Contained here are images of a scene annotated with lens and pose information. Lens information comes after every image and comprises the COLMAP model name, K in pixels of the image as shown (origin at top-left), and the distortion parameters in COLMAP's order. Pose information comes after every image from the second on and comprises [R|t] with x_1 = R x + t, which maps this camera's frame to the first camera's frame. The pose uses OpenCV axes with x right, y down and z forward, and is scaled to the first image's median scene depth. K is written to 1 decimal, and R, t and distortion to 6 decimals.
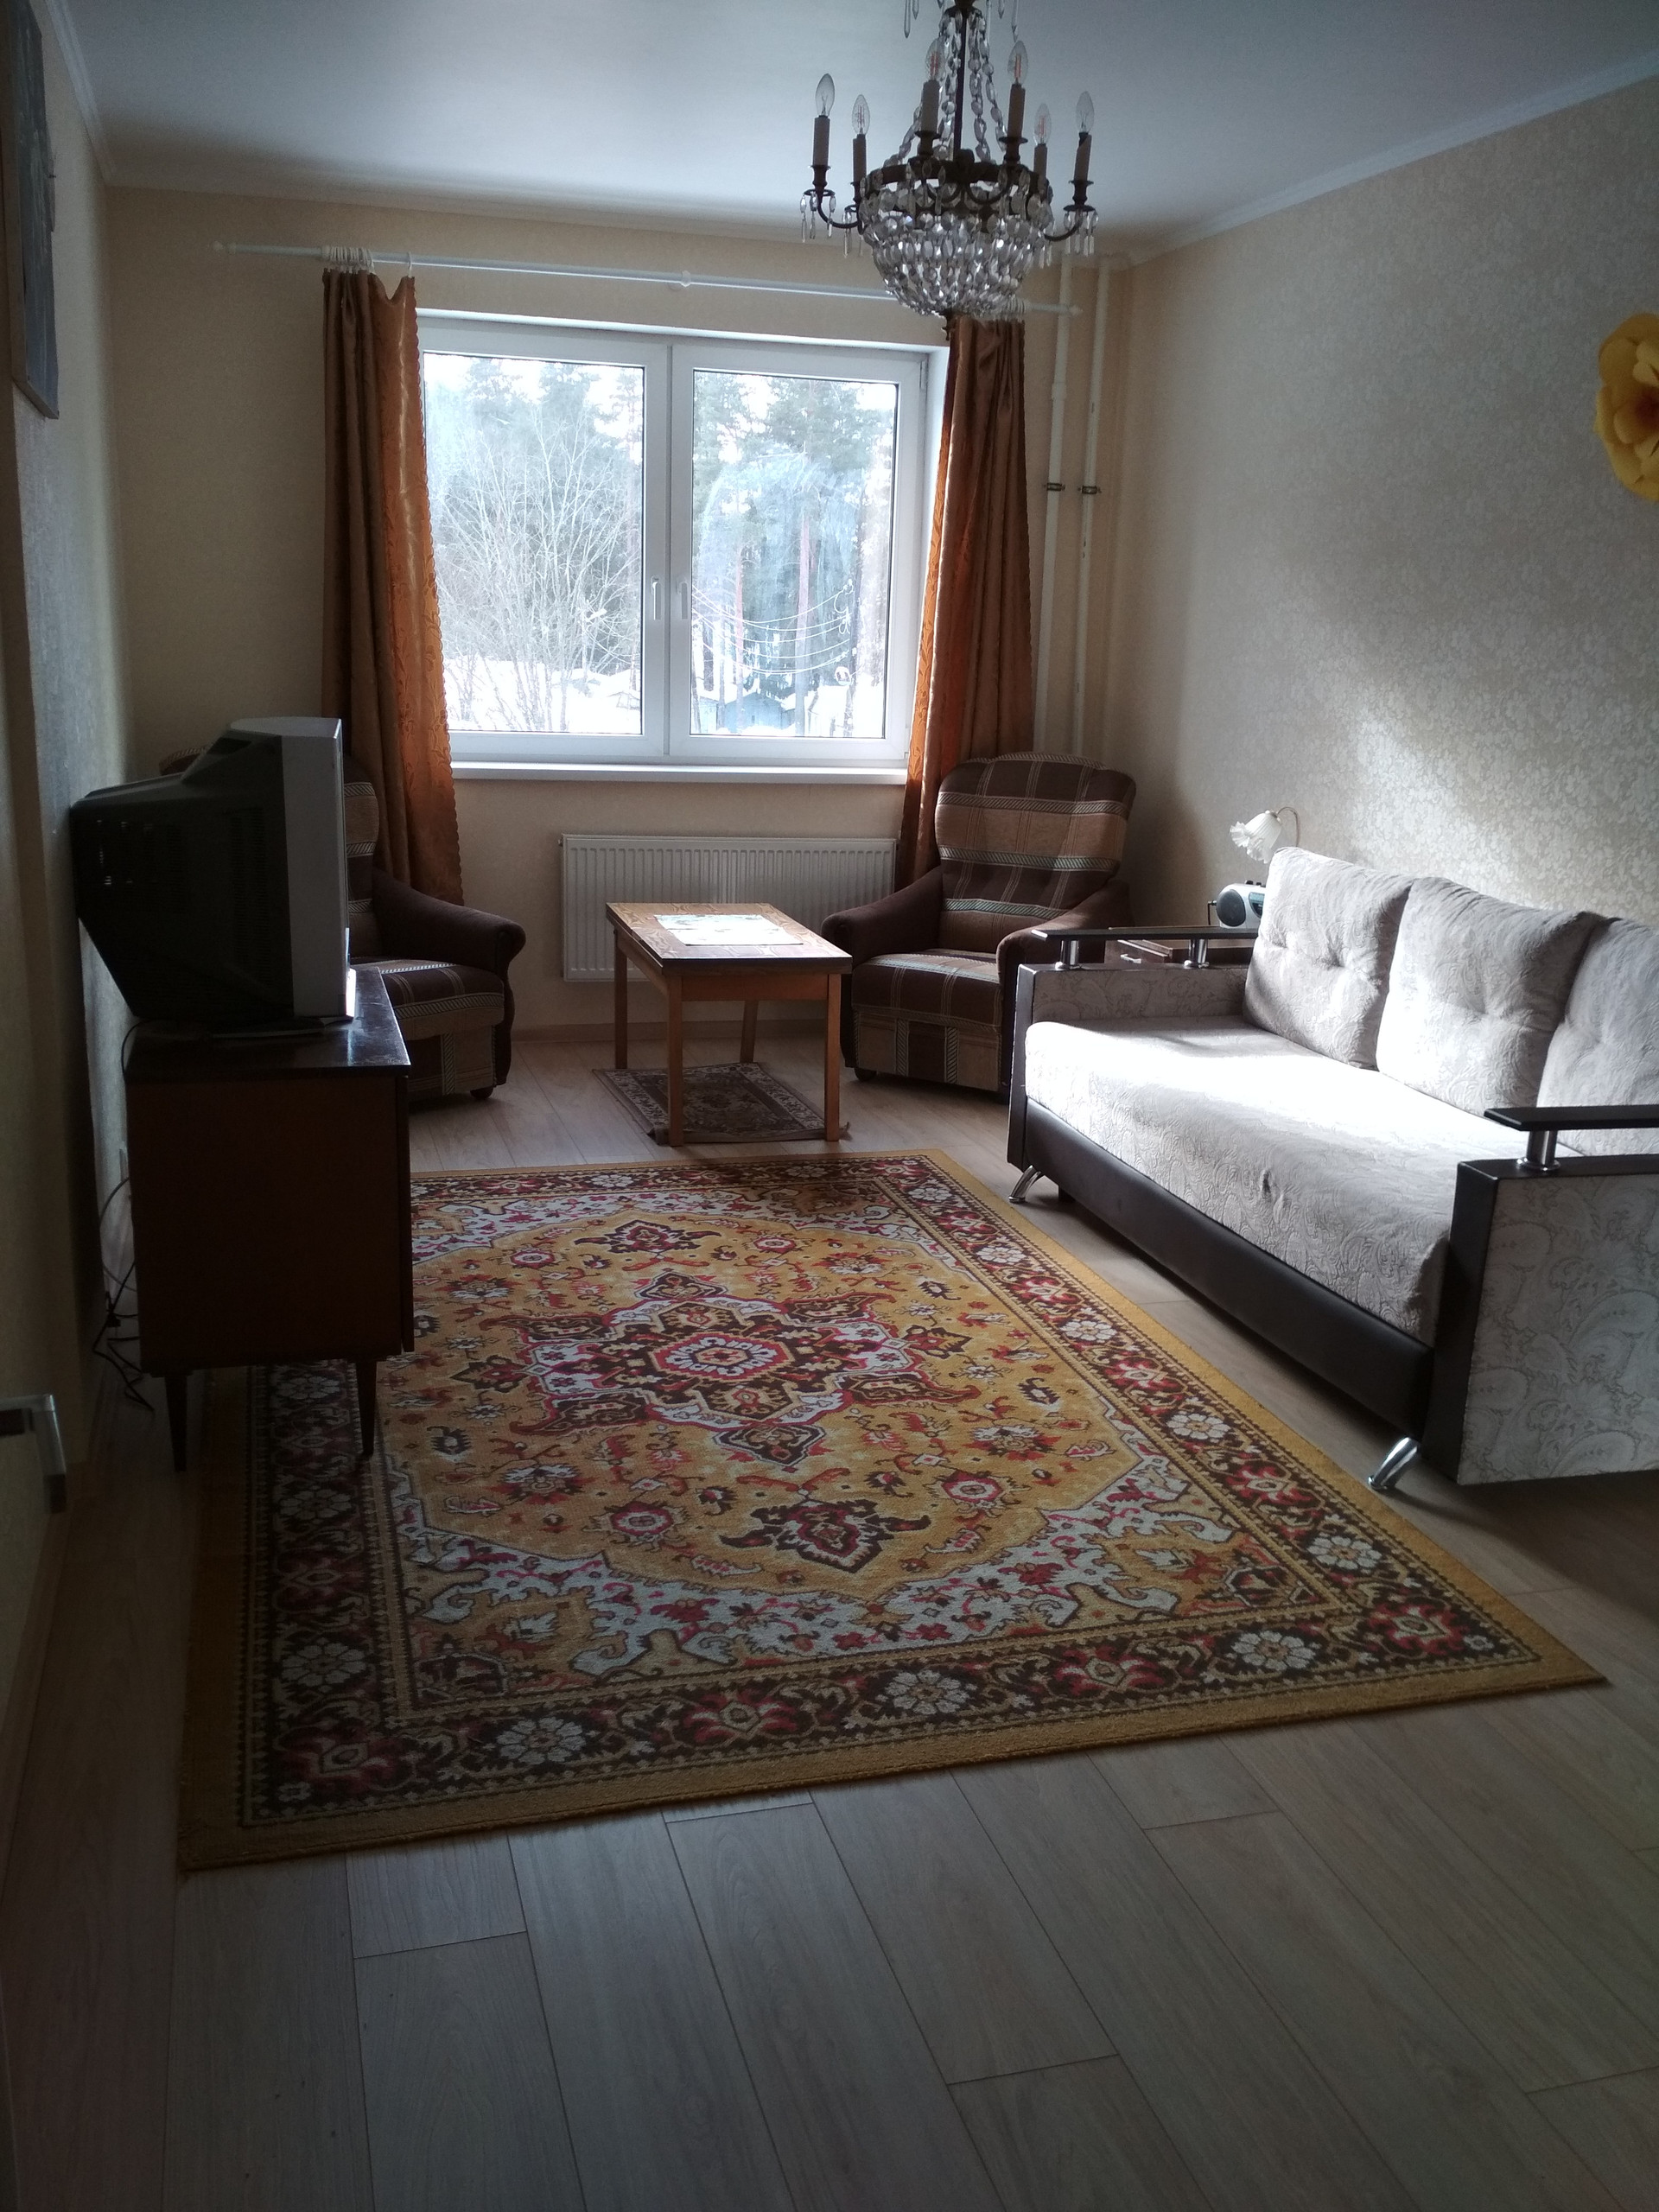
lens RADIAL K [[1903.1, 0, 829.5], [0, 1903.1, 1106.0], [0, 0, 1]] dist [-0.003998, -0.005211]
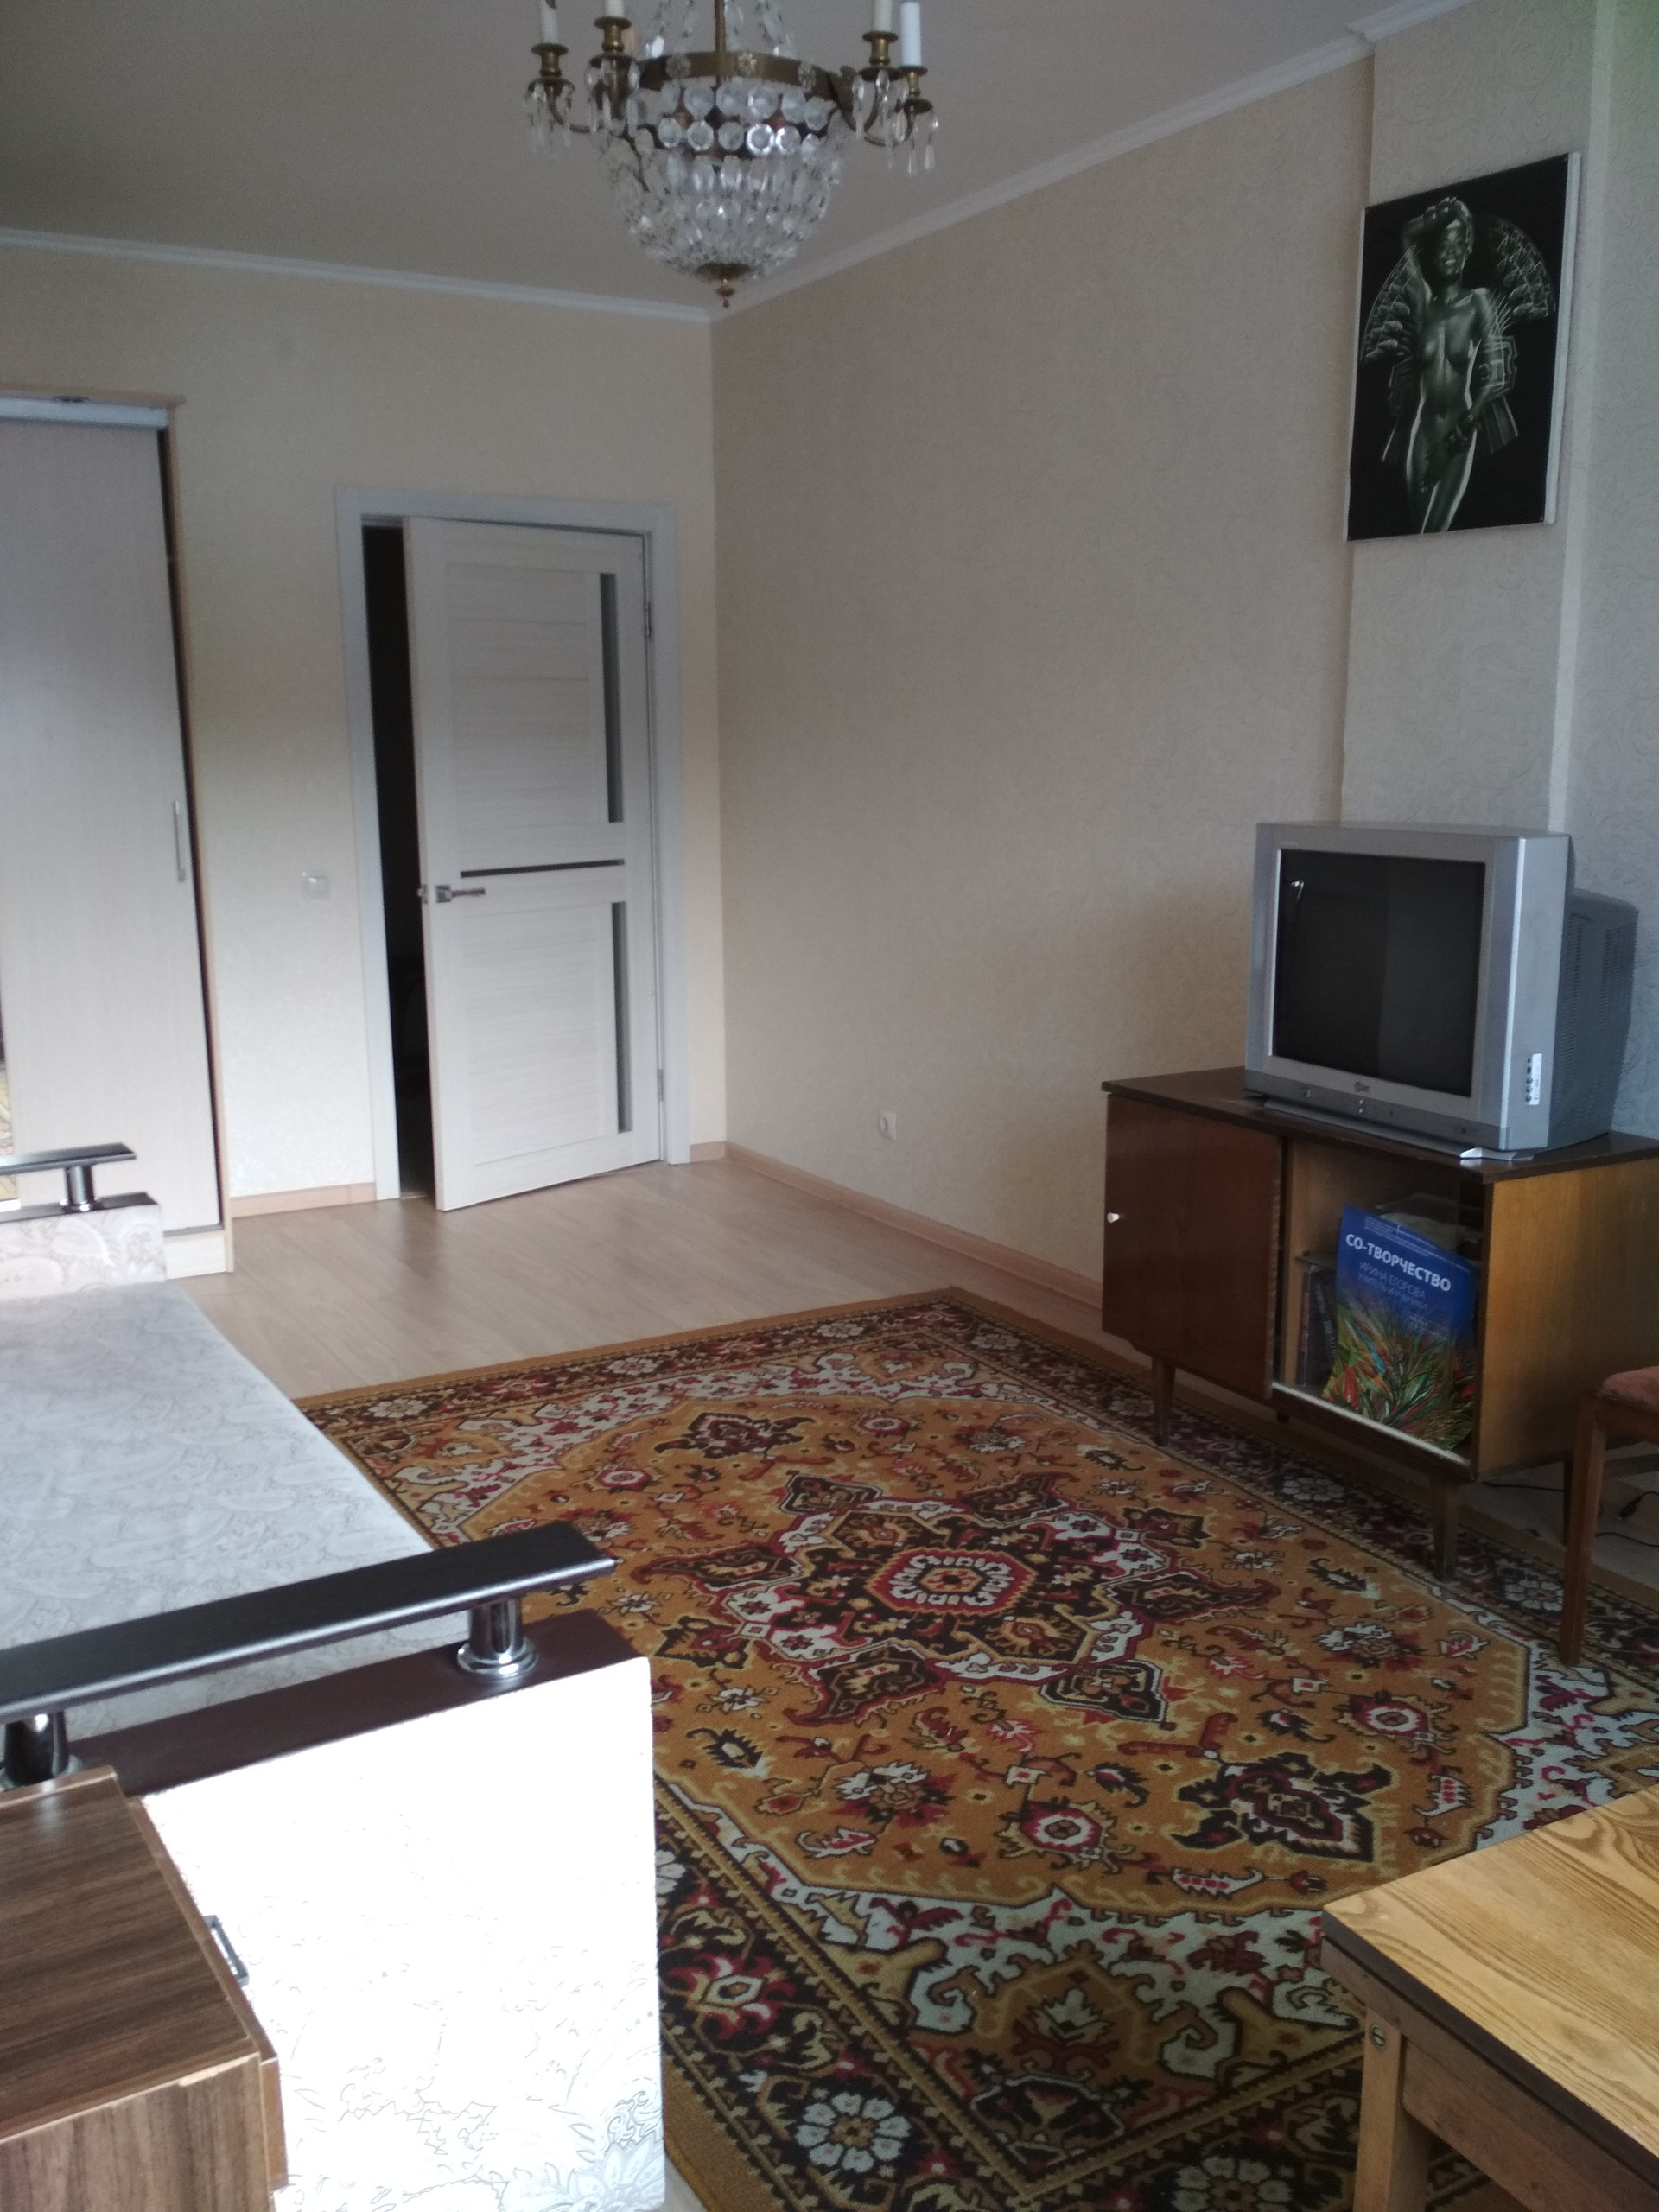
lens RADIAL K [[1903.1, 0, 829.5], [0, 1903.1, 1106.0], [0, 0, 1]] dist [-0.003998, -0.005211]
pose [[-0.970174, 0.016312, -0.241862, 0.197695], [-0.084813, 0.911834, 0.401704, -0.396843], [0.227090, 0.410236, -0.883253, 1.698936]]
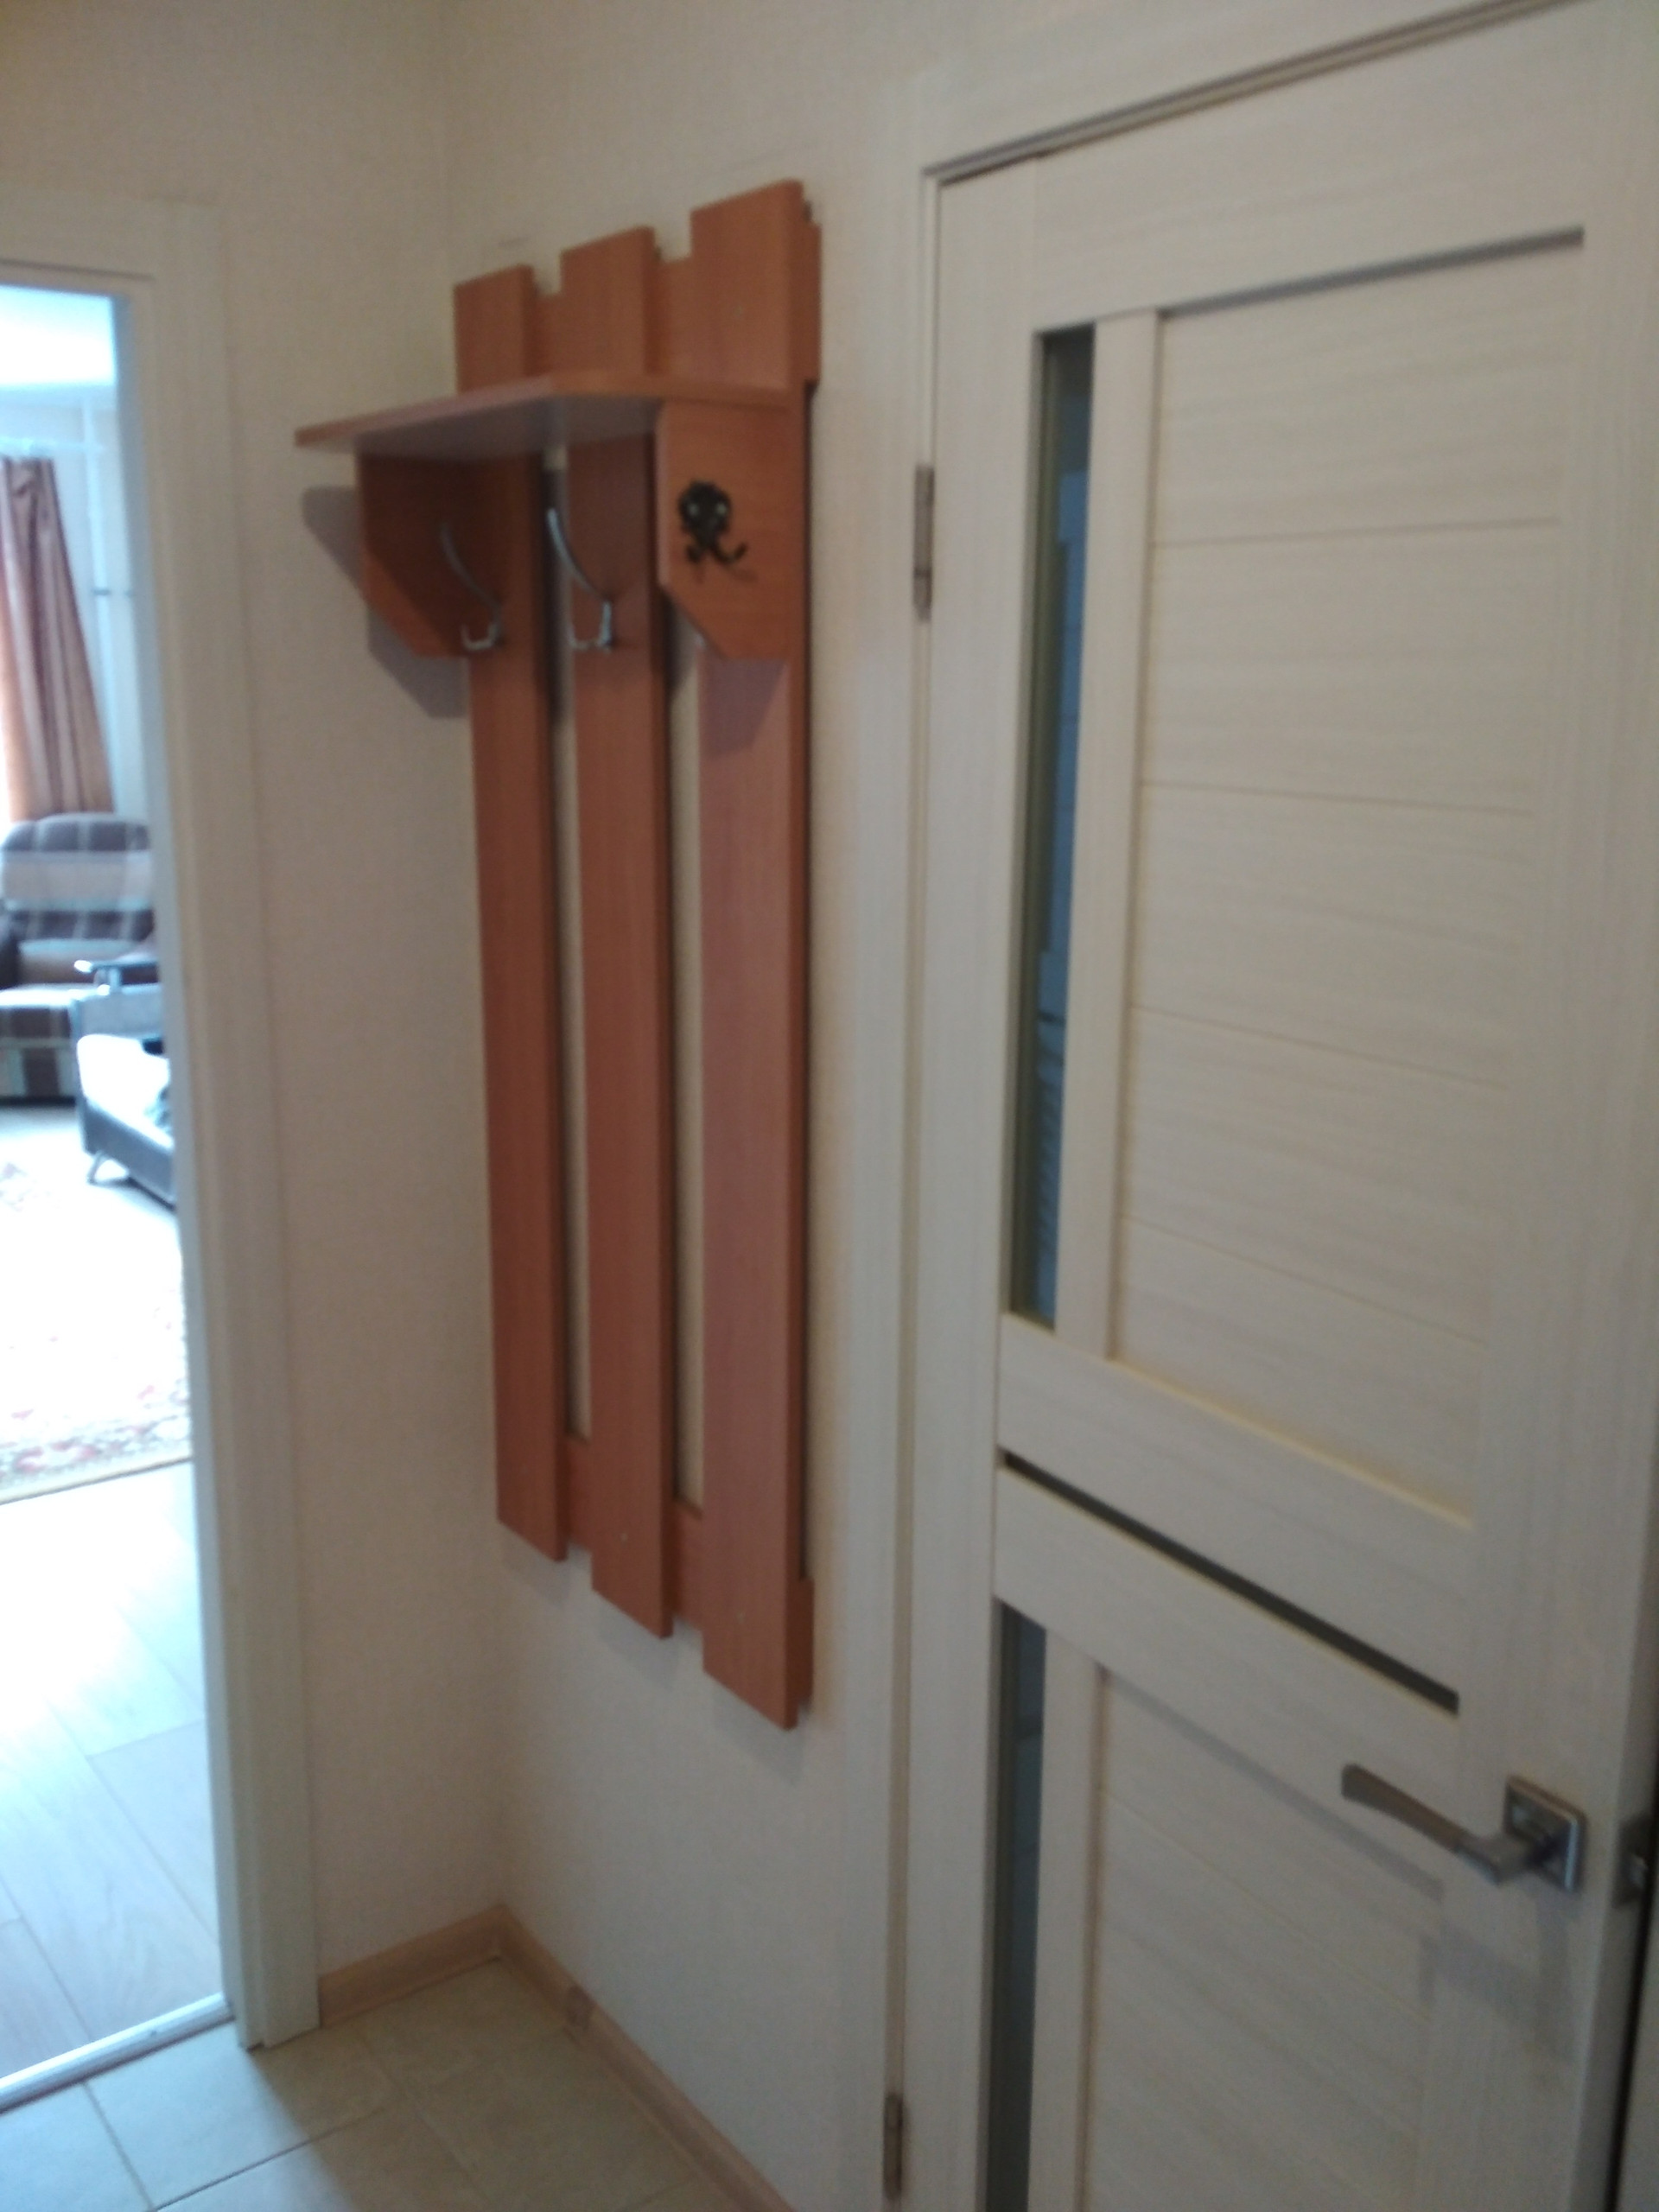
lens RADIAL K [[1903.1, 0, 829.5], [0, 1903.1, 1106.0], [0, 0, 1]] dist [-0.003998, -0.005211]
pose [[0.931714, -0.102515, 0.348425, 0.161793], [0.106333, 0.994297, 0.008204, 0.056319], [-0.347279, 0.029406, 0.937301, -0.452325]]
